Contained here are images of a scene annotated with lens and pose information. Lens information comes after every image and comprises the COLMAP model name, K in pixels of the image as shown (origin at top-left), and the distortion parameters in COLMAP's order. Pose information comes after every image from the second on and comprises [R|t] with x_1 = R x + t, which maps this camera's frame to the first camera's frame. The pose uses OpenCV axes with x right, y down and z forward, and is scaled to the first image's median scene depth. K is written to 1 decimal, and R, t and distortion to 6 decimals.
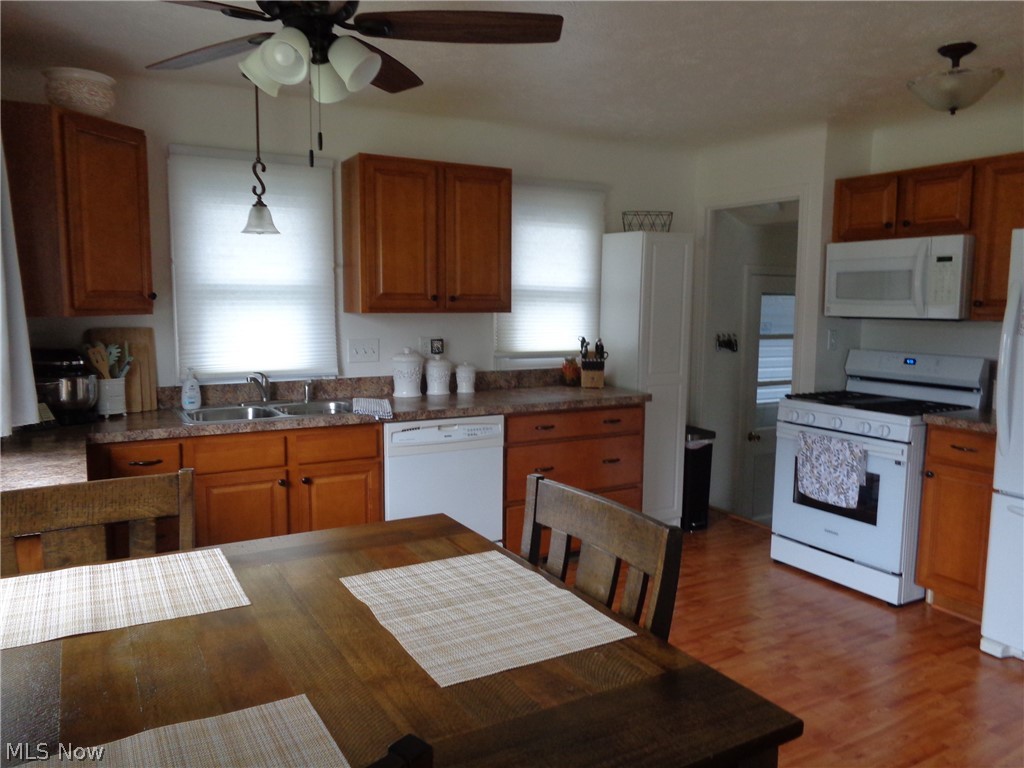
lens RADIAL K [[770.3, 0, 521.9], [0, 770.3, 381.6], [0, 0, 1]] dist [-0.012198, 0.015947]
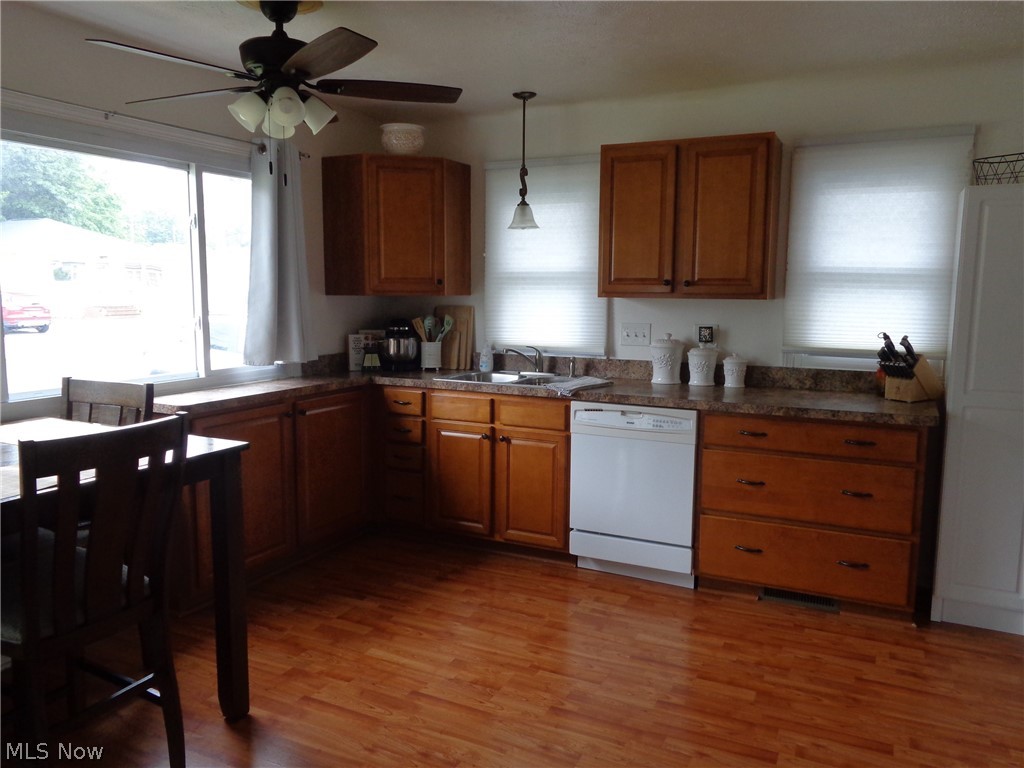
lens RADIAL K [[770.3, 0, 521.9], [0, 770.3, 386.0], [0, 0, 1]] dist [-0.012198, 0.015947]
pose [[0.555919, 0.107640, -0.824238, 0.605282], [-0.088624, 0.993604, 0.069984, -0.031643], [0.826499, 0.034142, 0.561902, 0.312440]]
